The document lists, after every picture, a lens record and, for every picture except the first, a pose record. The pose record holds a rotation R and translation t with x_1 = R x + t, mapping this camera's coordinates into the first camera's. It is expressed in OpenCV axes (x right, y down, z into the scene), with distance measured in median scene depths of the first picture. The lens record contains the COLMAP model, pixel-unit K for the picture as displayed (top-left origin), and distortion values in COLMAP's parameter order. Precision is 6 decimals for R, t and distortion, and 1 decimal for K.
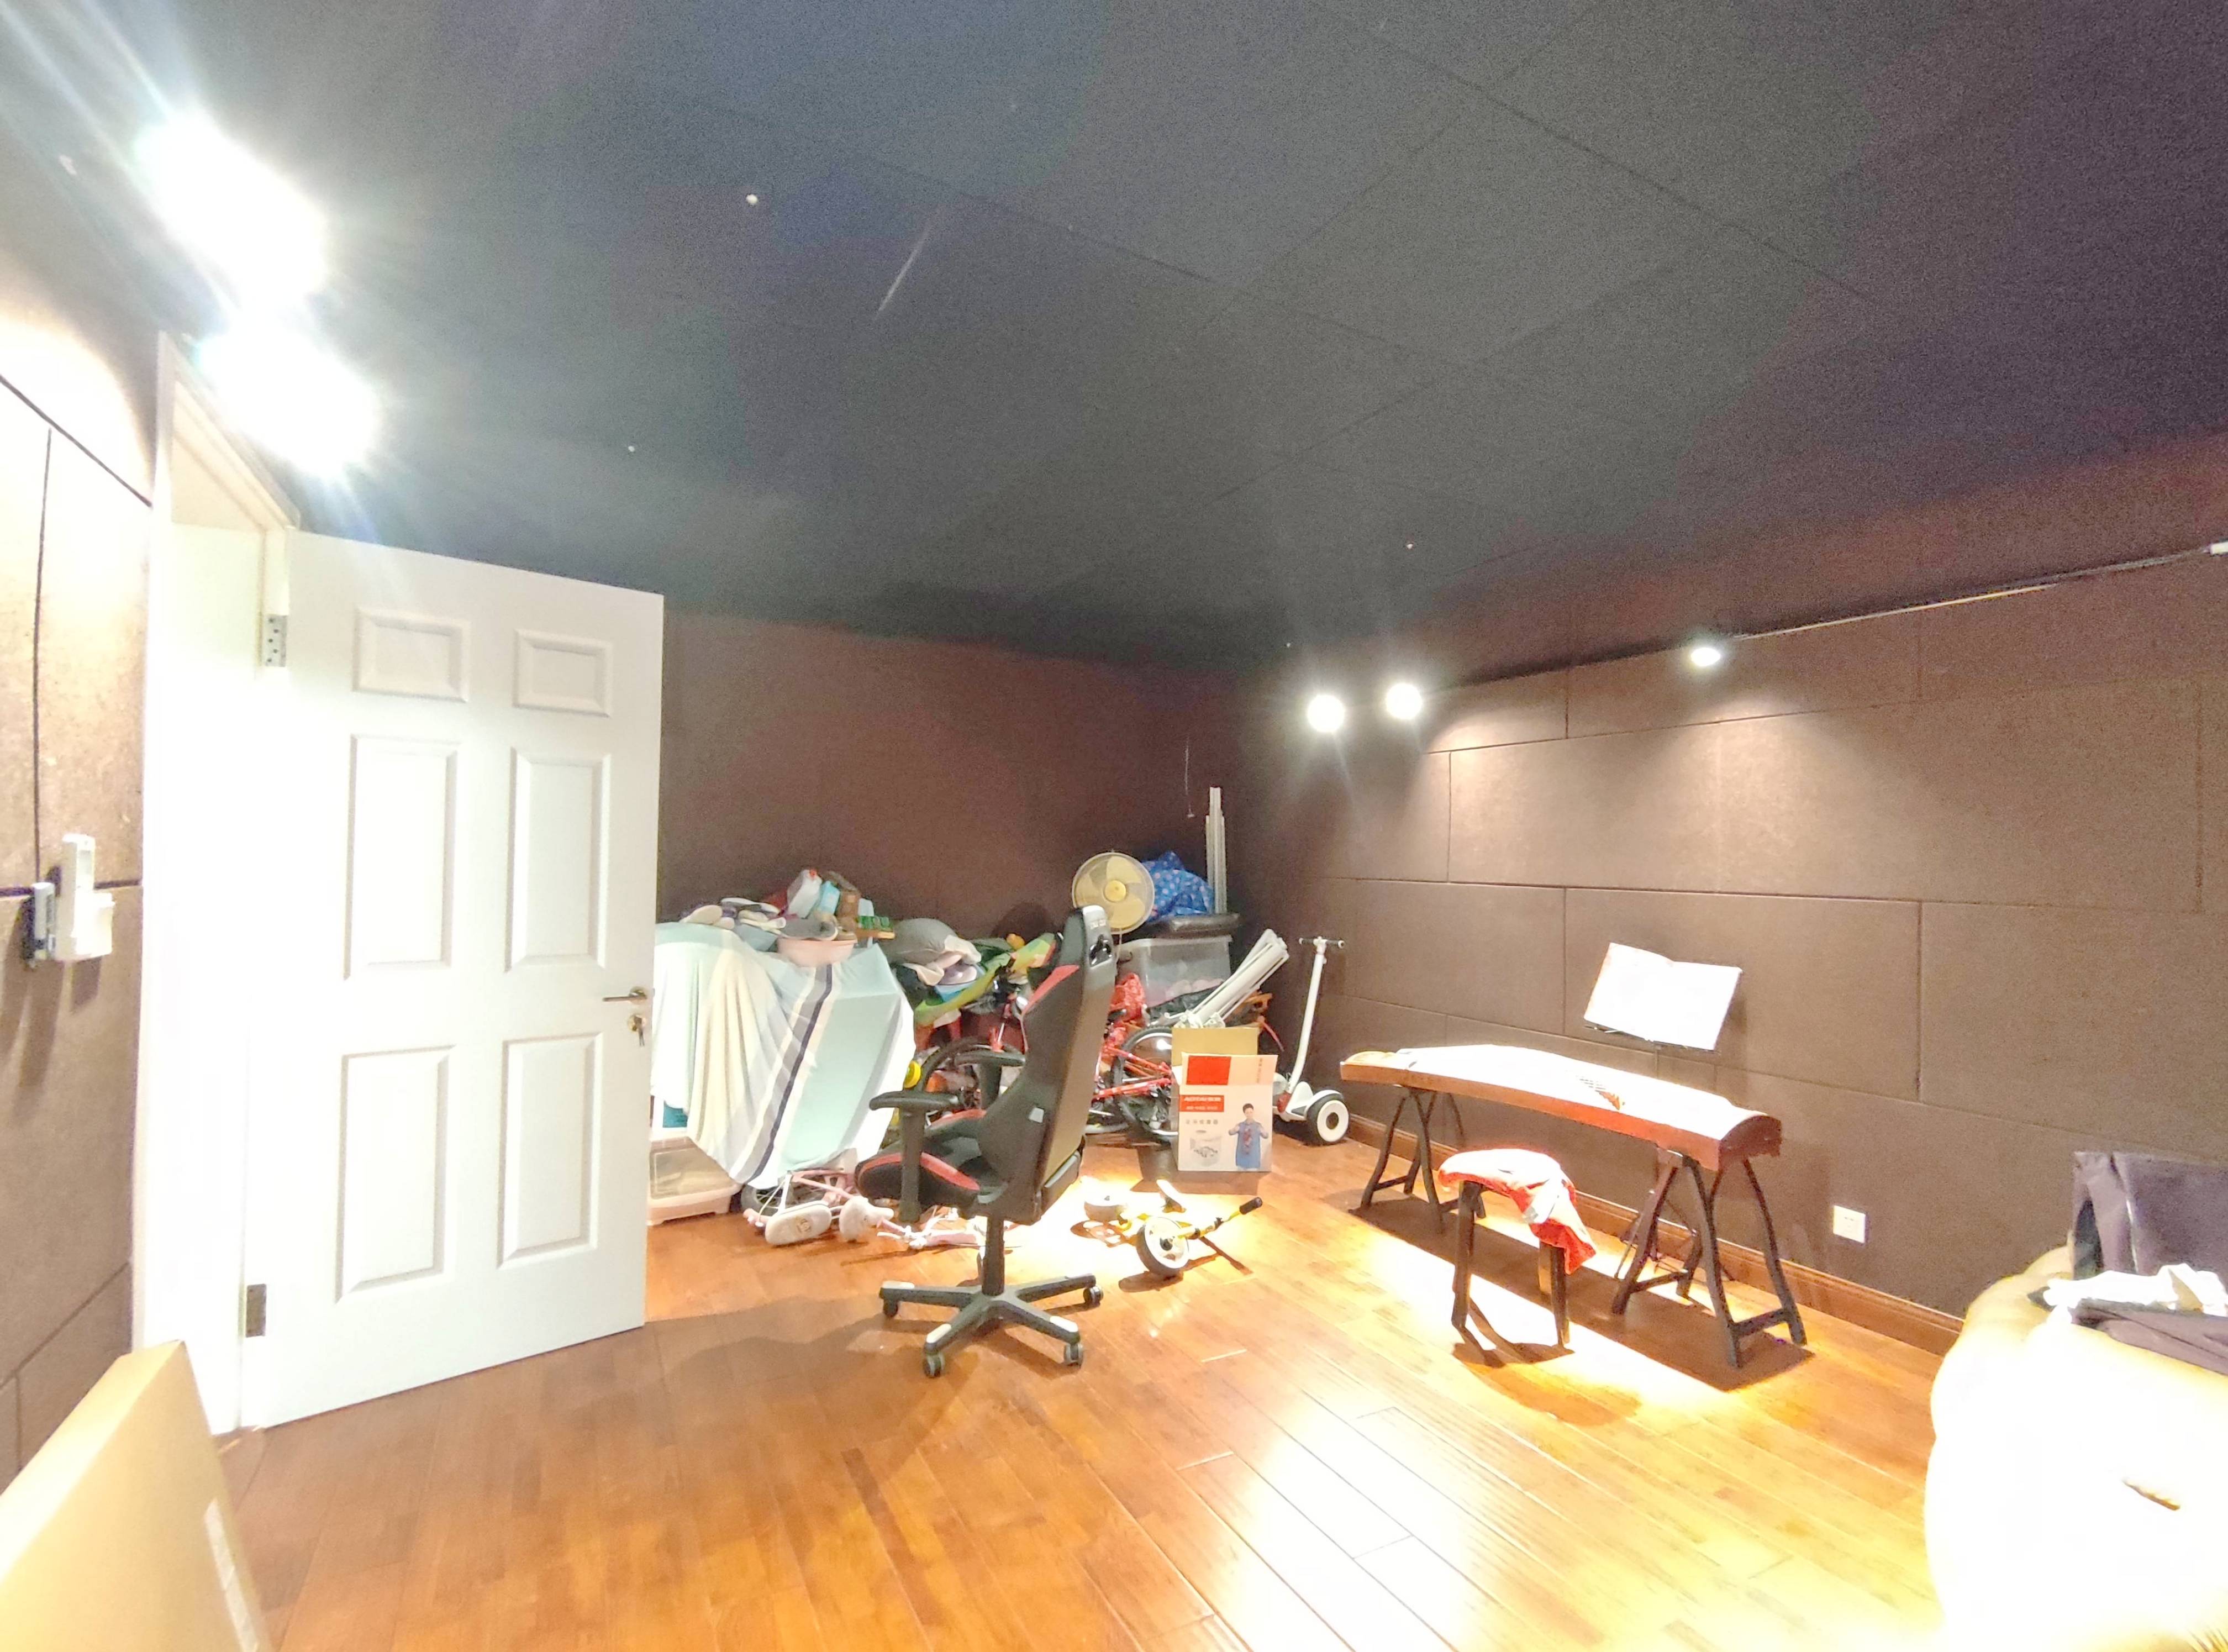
lens RADIAL K [[1026.6, 0, 1114.7], [0, 1026.6, 824.3], [0, 0, 1]] dist [-0.001901, -0.000211]
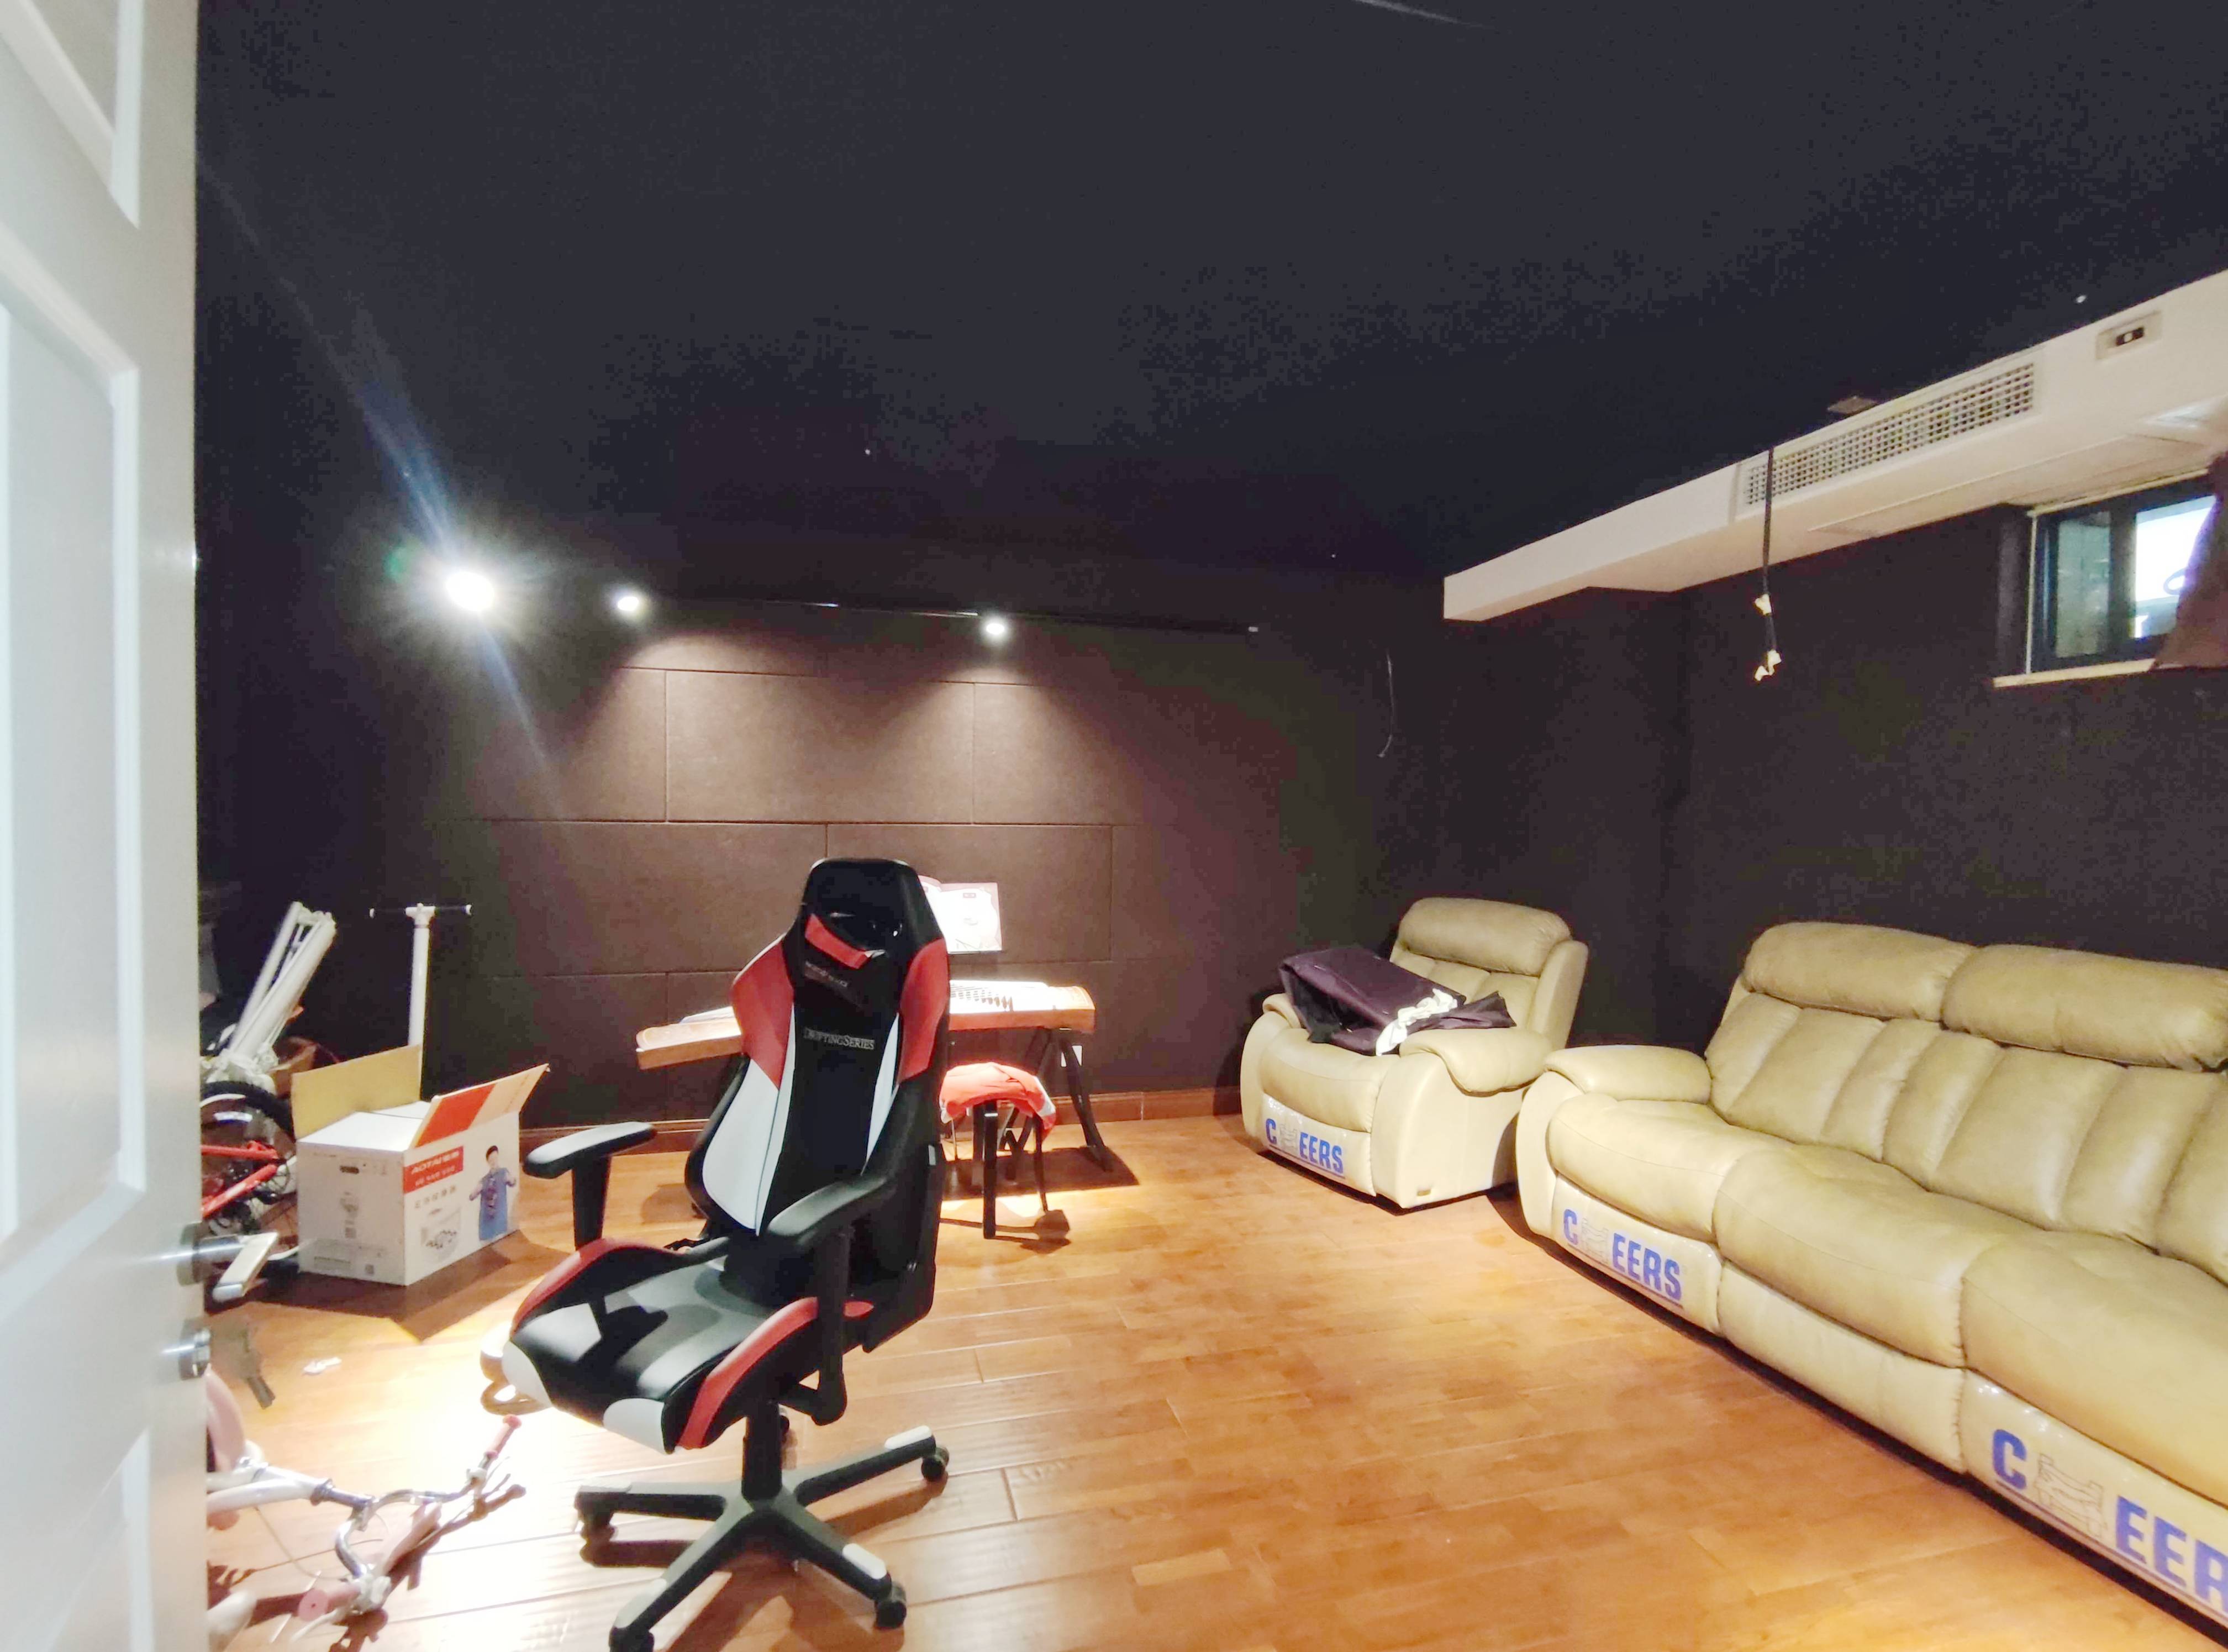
lens RADIAL K [[1026.6, 0, 1110.9], [0, 1026.6, 831.1], [0, 0, 1]] dist [-0.001901, -0.000211]
pose [[0.239298, -0.037406, 0.970225, -0.438558], [-0.038231, 0.998120, 0.047911, 0.008452], [-0.970193, -0.048557, 0.237418, 0.436658]]
